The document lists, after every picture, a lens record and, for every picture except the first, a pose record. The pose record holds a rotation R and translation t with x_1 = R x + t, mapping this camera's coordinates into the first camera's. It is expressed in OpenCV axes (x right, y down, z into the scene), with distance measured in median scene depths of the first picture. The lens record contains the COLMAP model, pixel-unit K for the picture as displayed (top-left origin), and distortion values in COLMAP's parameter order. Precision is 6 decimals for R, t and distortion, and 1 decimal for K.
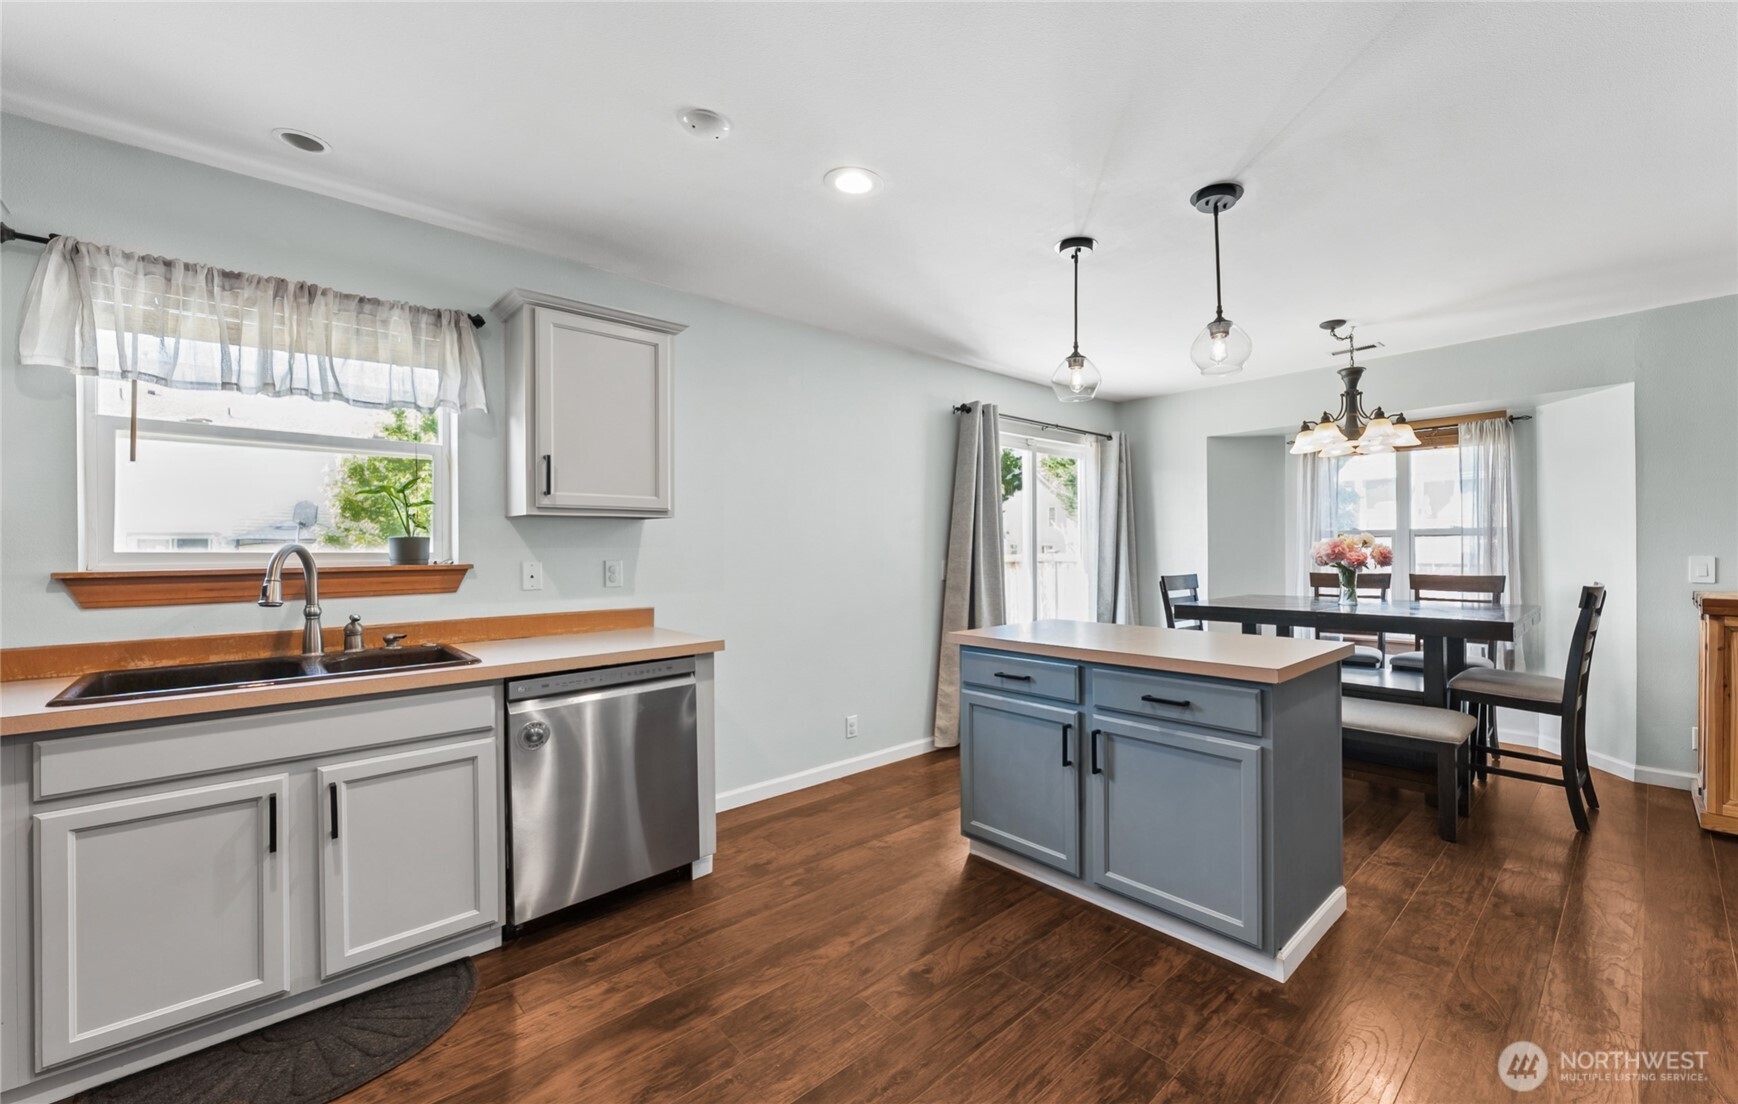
lens RADIAL K [[698.5, 0, 949.2], [0, 698.5, 555.9], [0, 0, 1]] dist [0.001952, 0.000066]
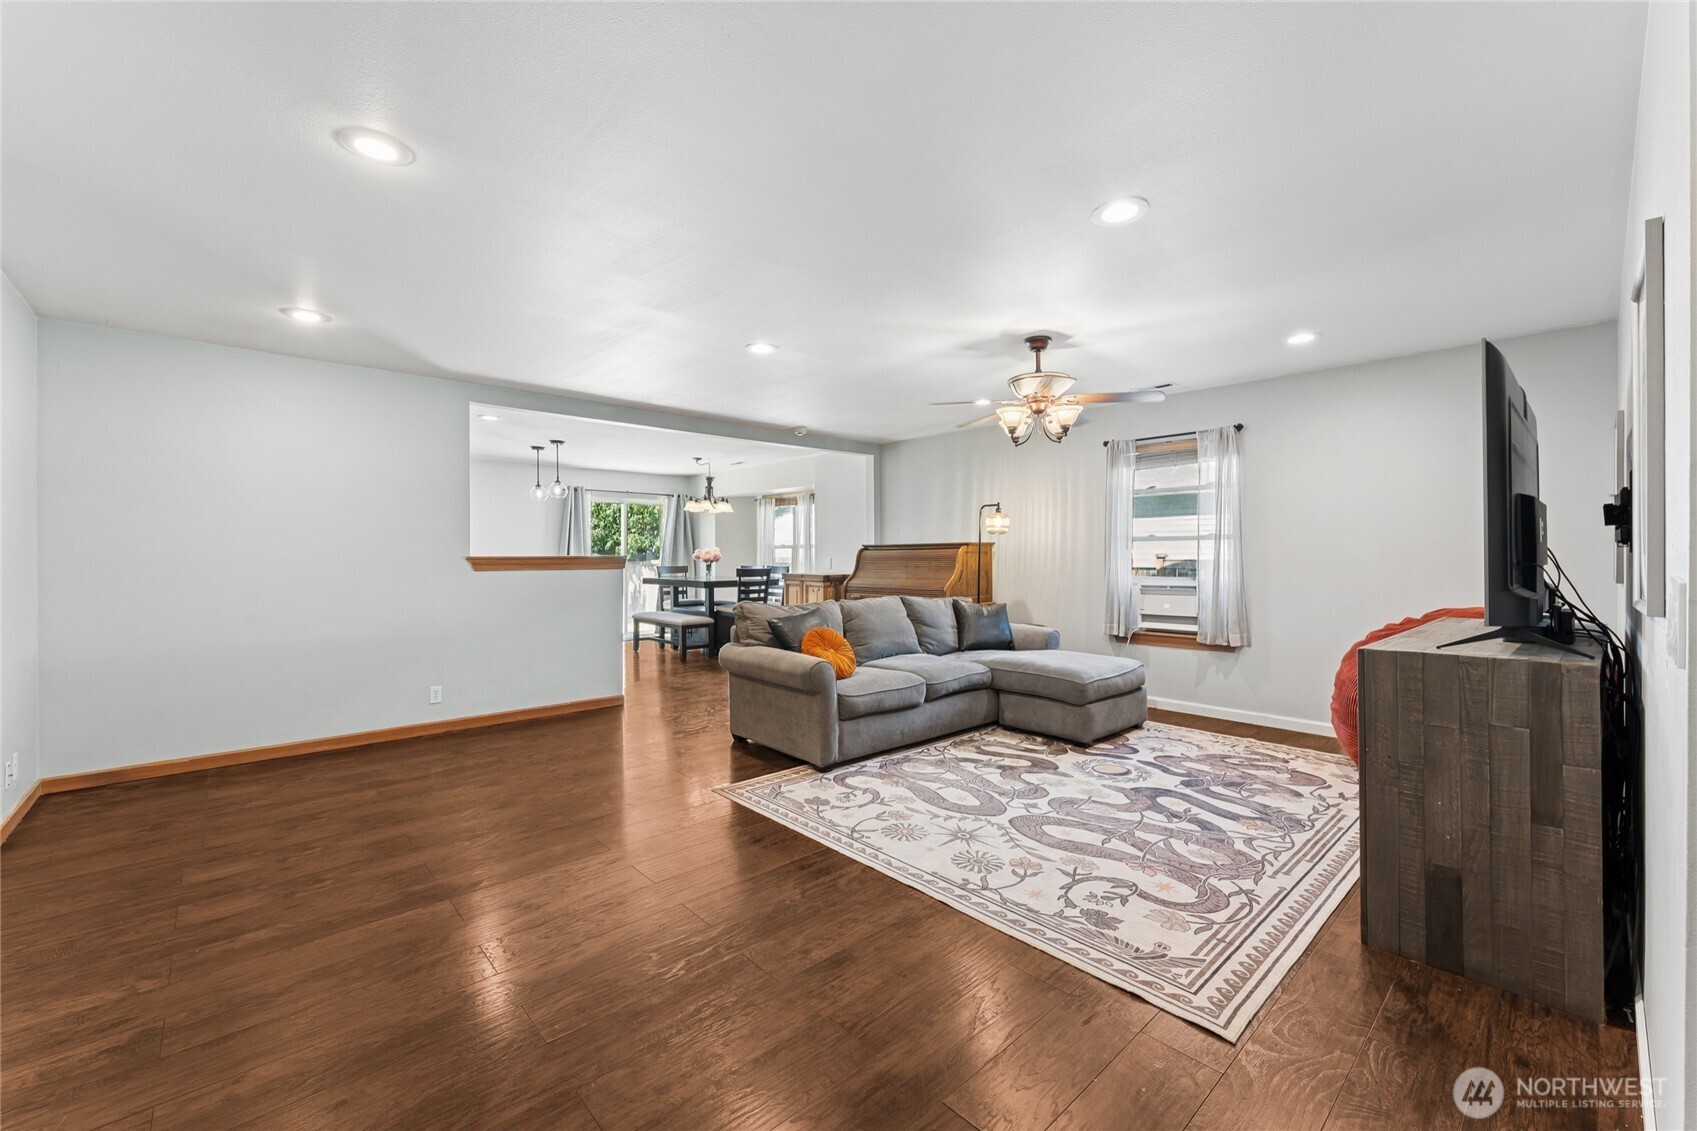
lens RADIAL K [[683.6, 0, 847.6], [0, 683.6, 555.4], [0, 0, 1]] dist [0.000218, -0.000120]
pose [[0.999308, 0.006192, -0.036678, 1.756935], [-0.006460, 0.999953, -0.007196, 0.012118], [0.036632, 0.007428, 0.999301, -1.966461]]
